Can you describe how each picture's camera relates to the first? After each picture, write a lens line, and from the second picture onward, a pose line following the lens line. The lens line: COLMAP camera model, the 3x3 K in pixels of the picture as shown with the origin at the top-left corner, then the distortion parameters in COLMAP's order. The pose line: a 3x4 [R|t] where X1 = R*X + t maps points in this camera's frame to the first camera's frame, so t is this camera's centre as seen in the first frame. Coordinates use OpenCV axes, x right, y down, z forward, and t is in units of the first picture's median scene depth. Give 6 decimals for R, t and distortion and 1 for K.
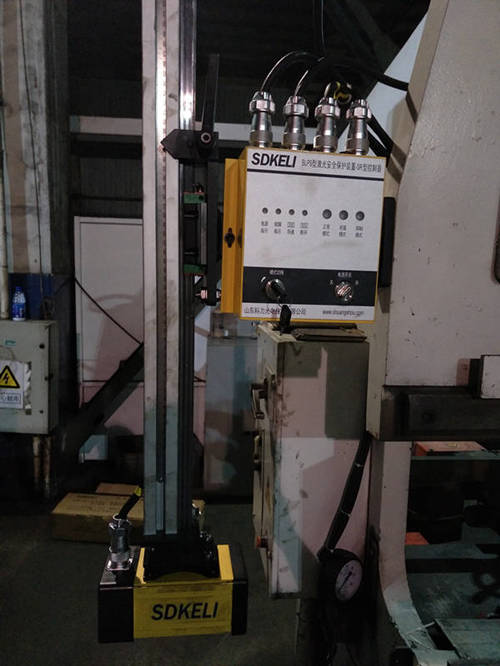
lens RADIAL K [[521.4, 0, 250.0], [0, 521.4, 333.0], [0, 0, 1]] dist [0.013439, 0.002424]
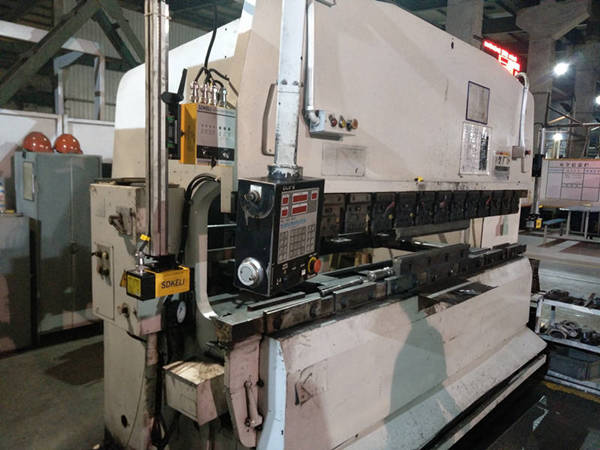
lens RADIAL K [[469.7, 0, 300.0], [0, 469.7, 225.0], [0, 0, 1]] dist [0.013439, 0.002424]
pose [[0.741503, -0.075281, 0.666713, -1.139031], [0.057845, 0.997158, 0.048259, 0.178931], [-0.668452, 0.002782, 0.743750, -1.062992]]
